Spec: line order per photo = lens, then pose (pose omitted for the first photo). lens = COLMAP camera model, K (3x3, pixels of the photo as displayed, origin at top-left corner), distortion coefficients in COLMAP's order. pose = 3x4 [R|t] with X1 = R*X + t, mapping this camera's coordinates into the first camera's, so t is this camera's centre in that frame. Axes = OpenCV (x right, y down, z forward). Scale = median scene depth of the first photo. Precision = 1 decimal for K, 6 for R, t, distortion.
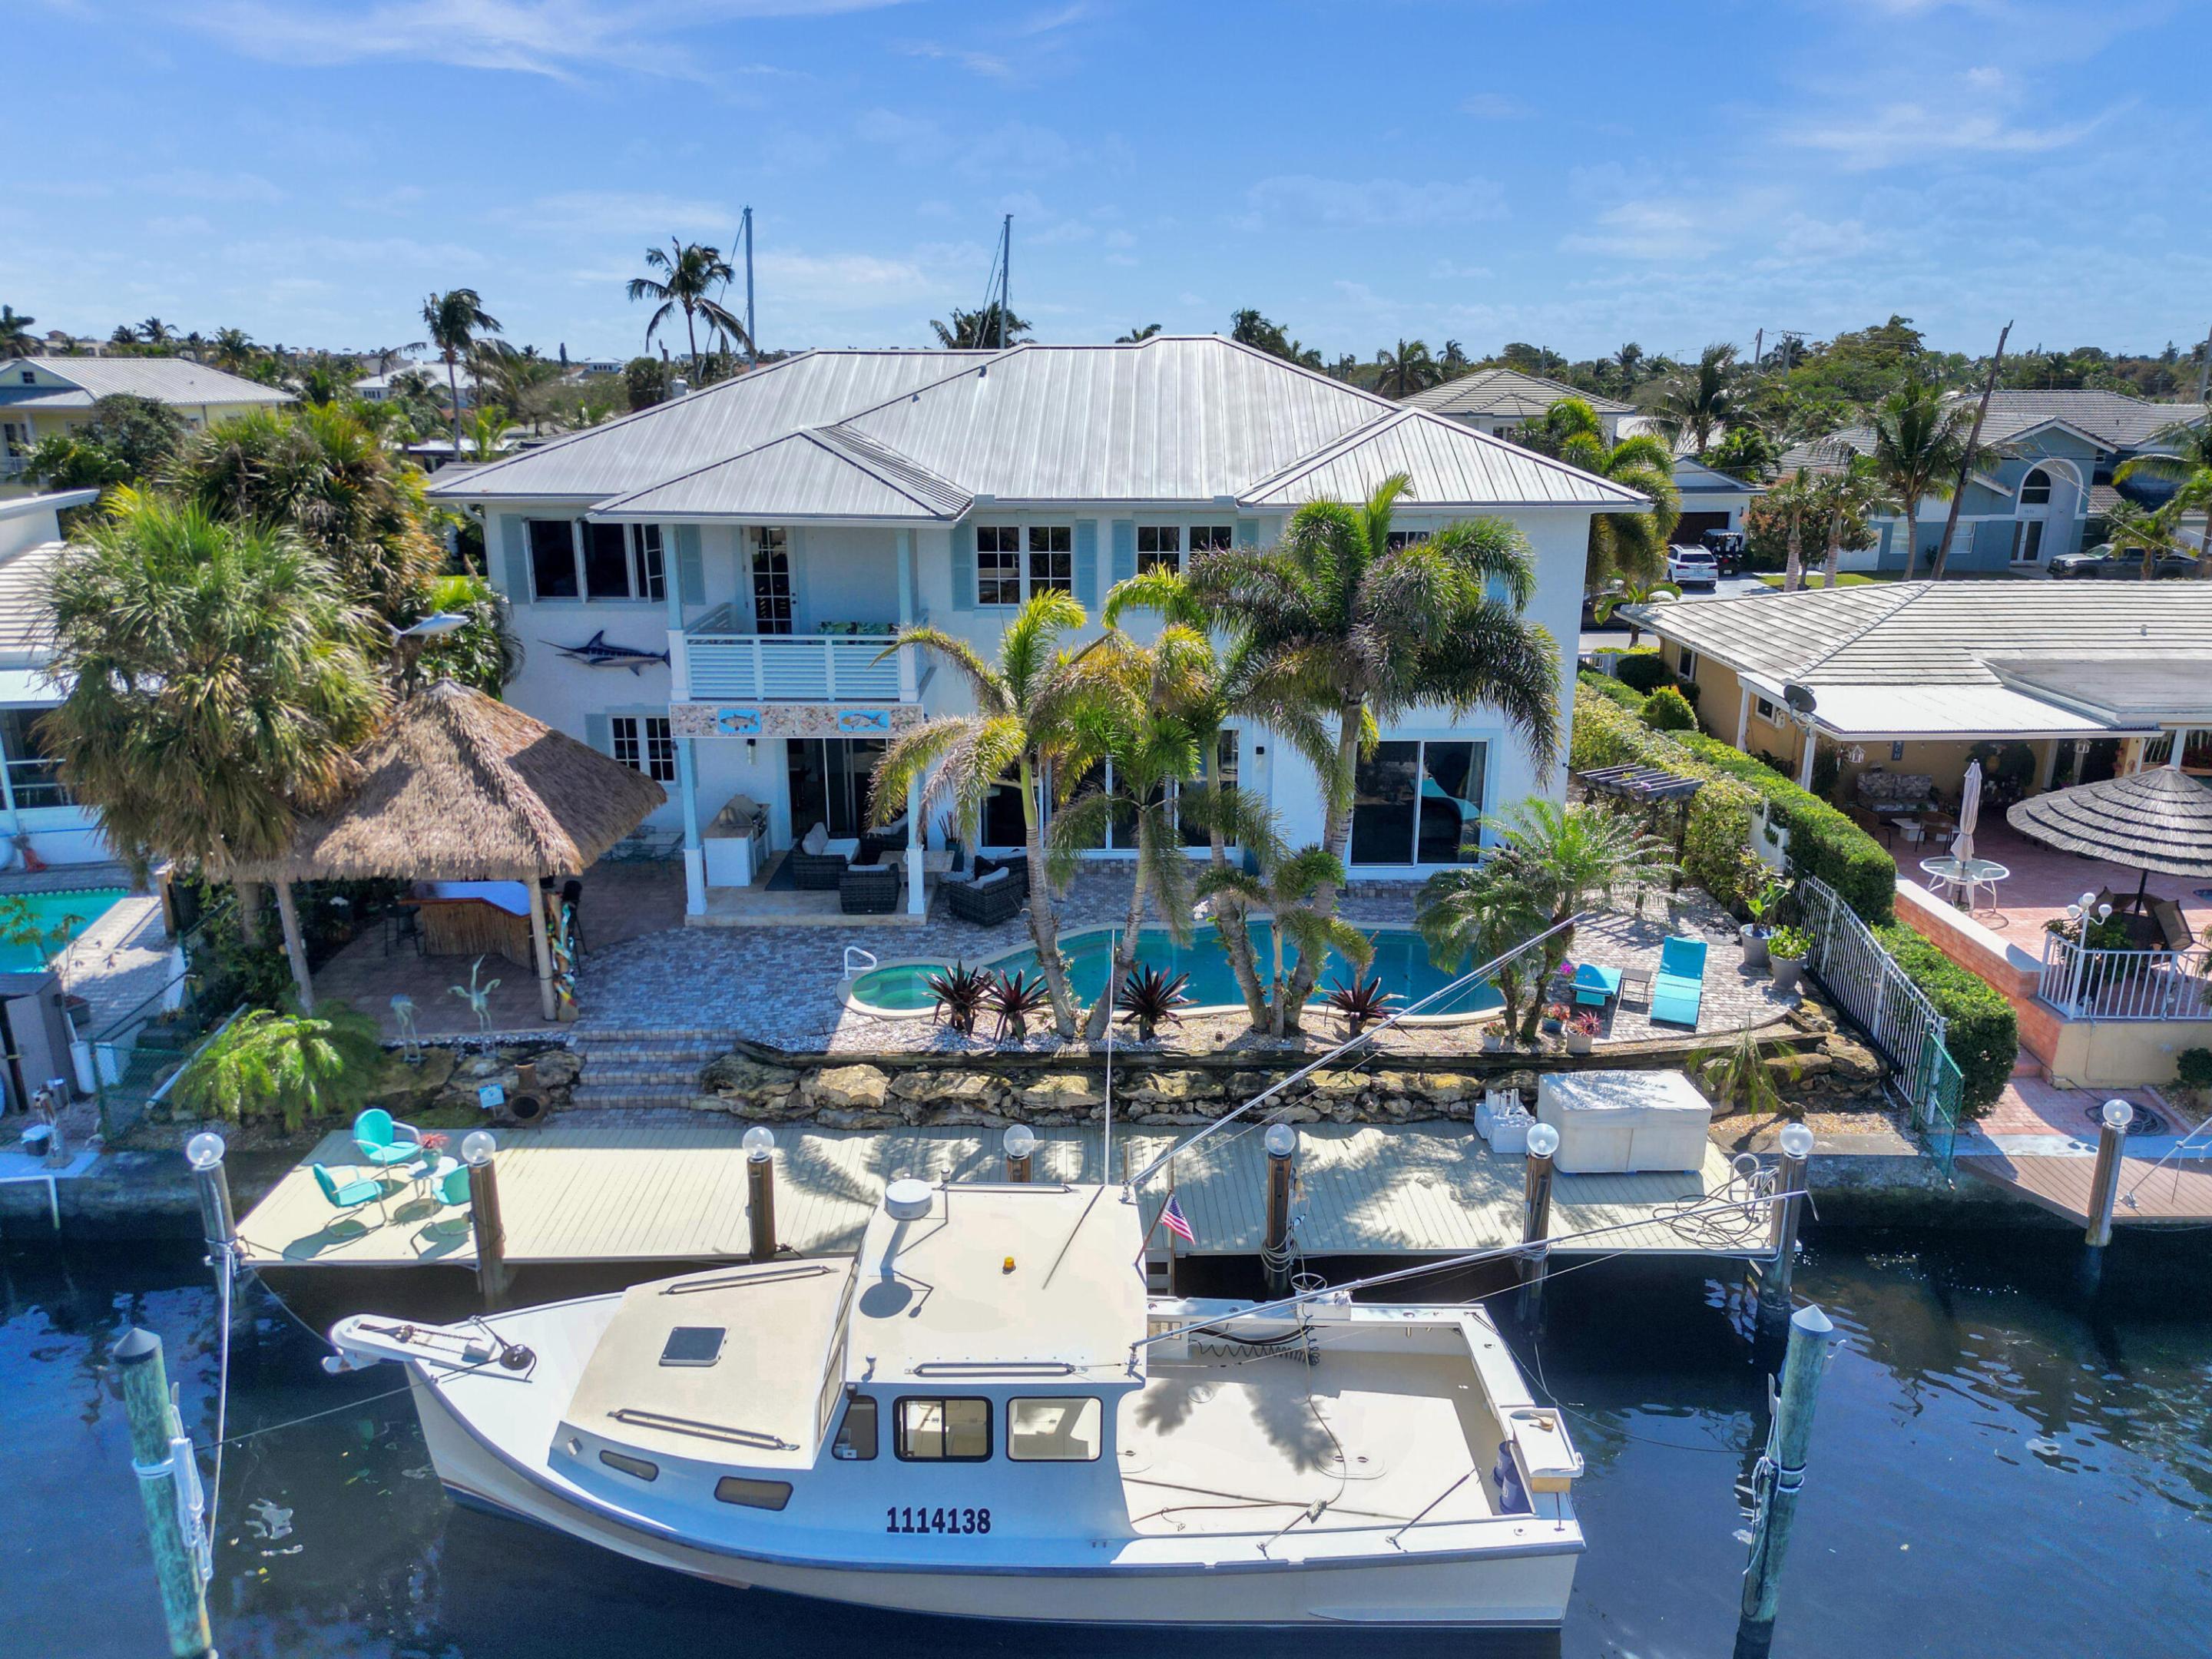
lens RADIAL K [[1567.3, 0, 1114.4], [0, 1567.3, 819.4], [0, 0, 1]] dist [0.091892, -0.103380]
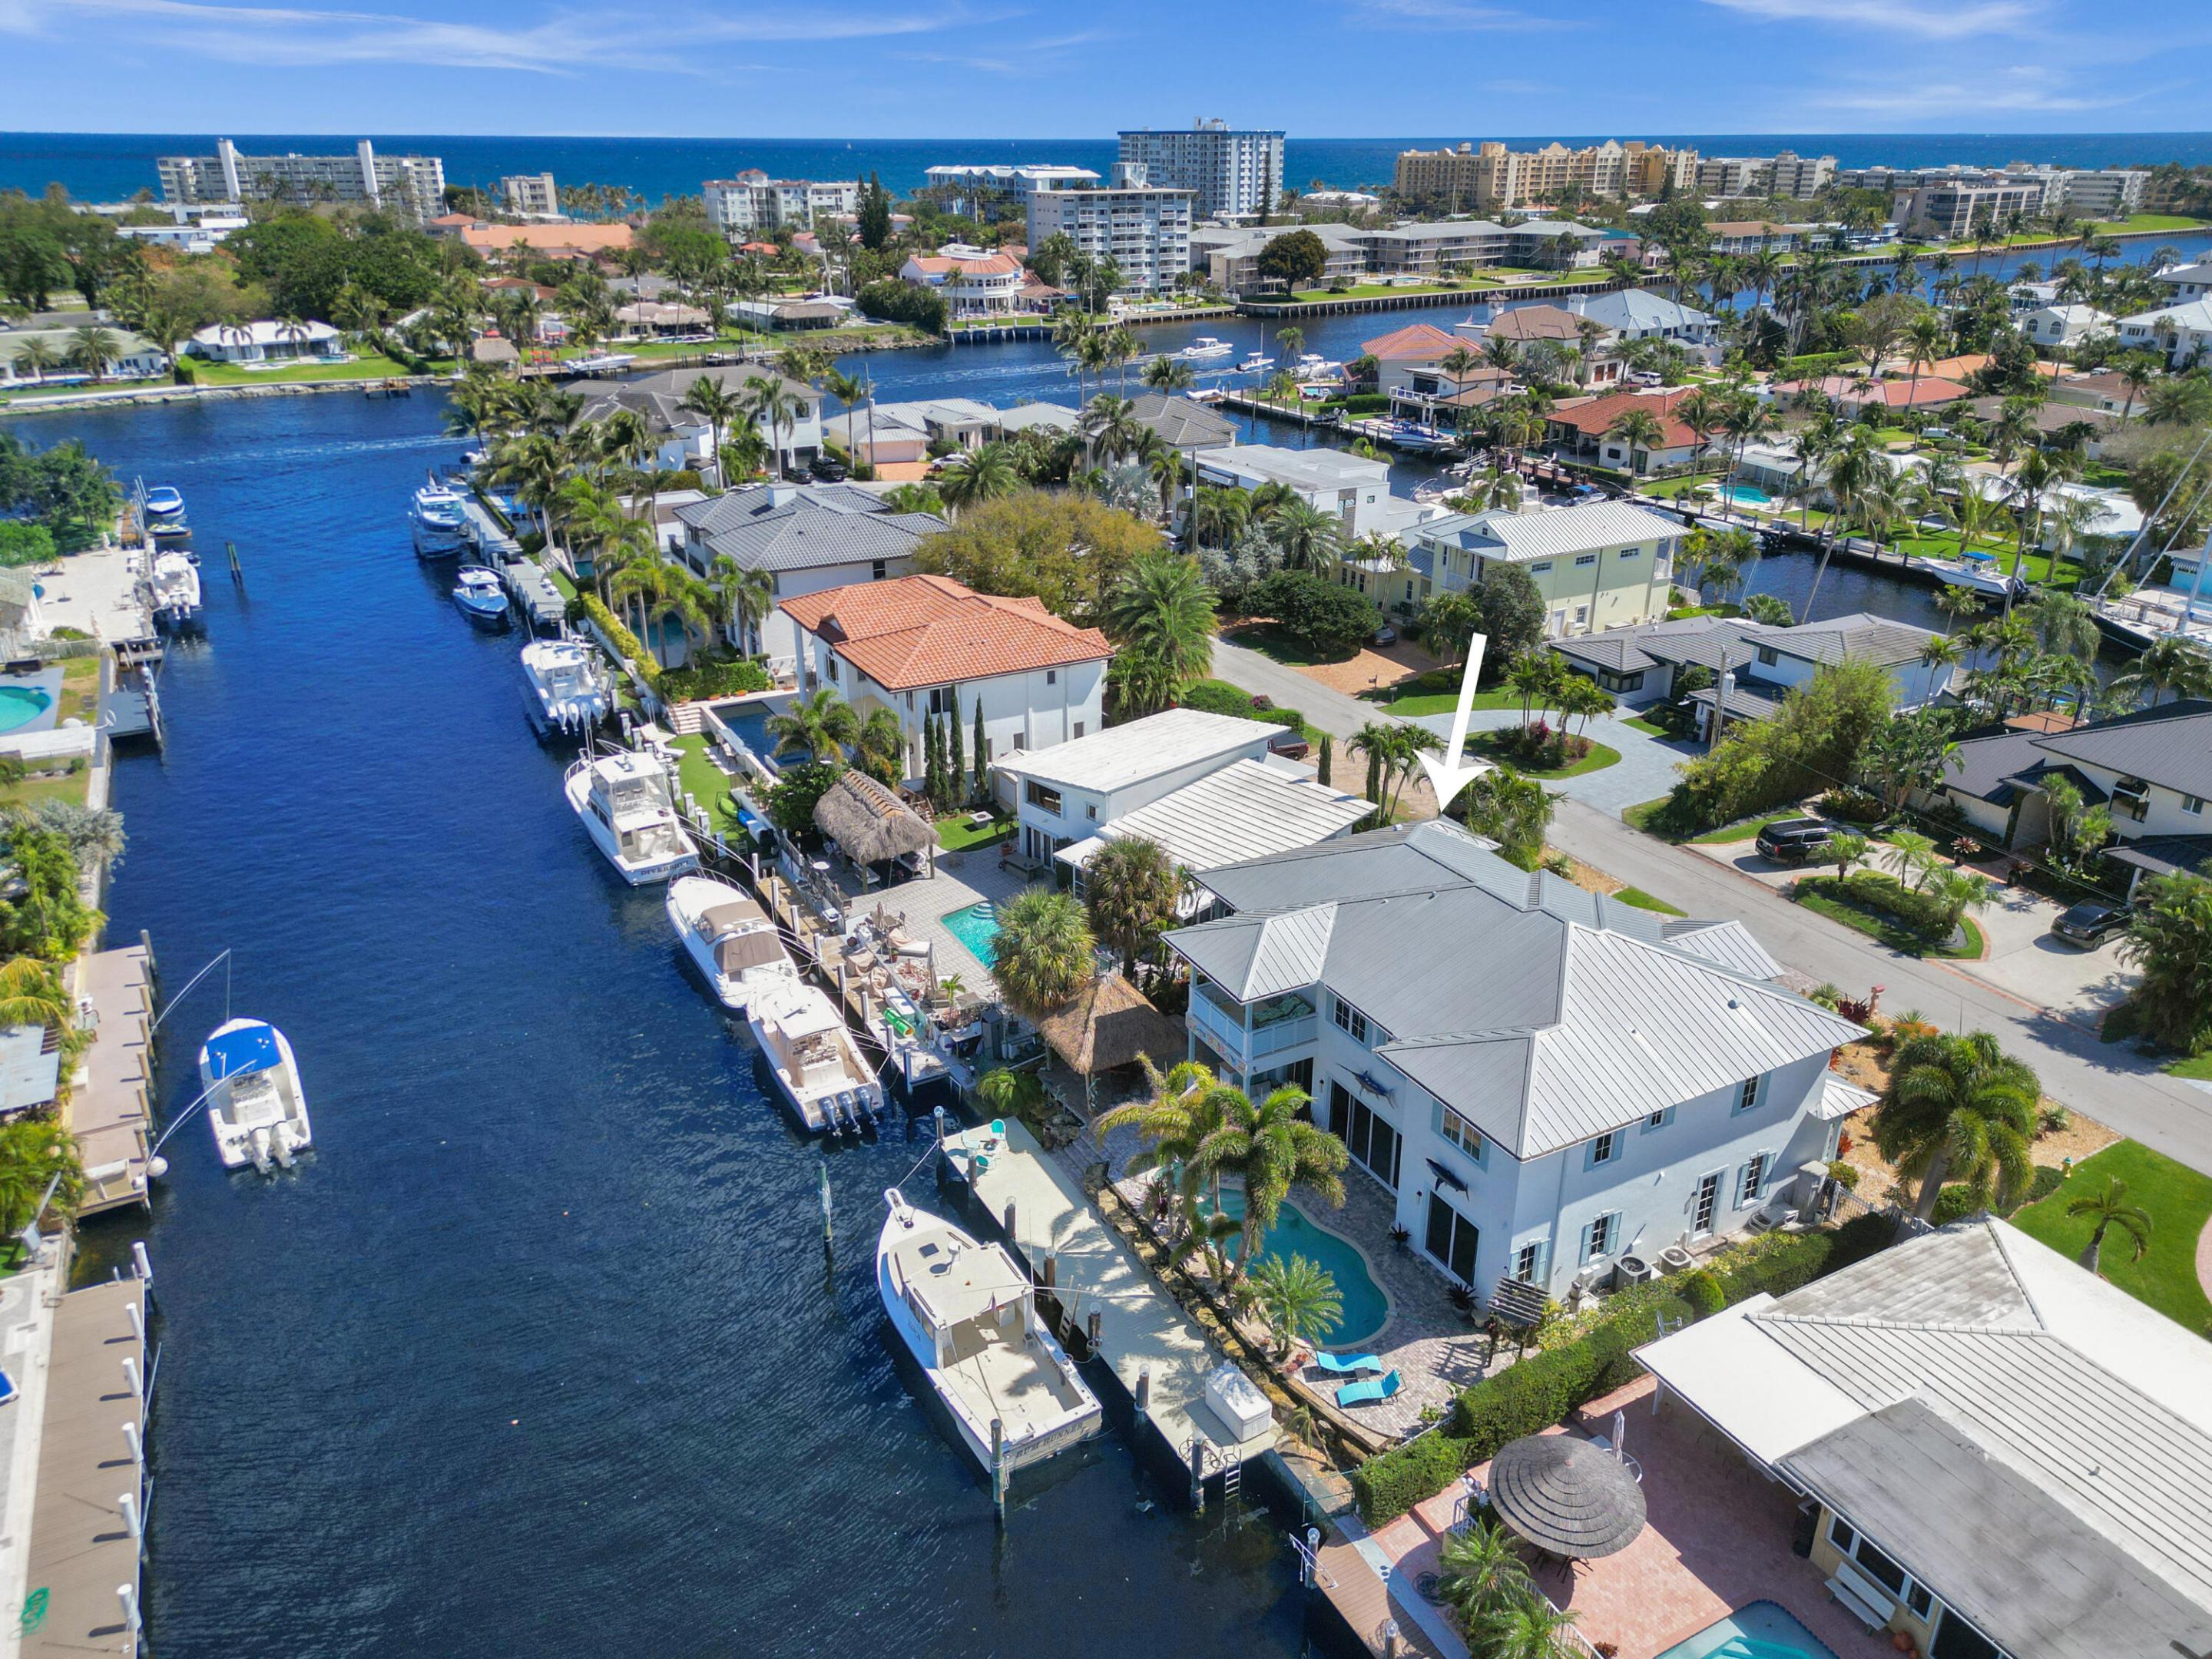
lens RADIAL K [[1567.3, 0, 1114.4], [0, 1567.3, 819.4], [0, 0, 1]] dist [0.091892, -0.103380]
pose [[0.472551, 0.346137, -0.810484, 1.633043], [-0.240731, 0.935366, 0.259113, -1.036696], [0.847788, 0.072664, 0.525334, -0.360661]]
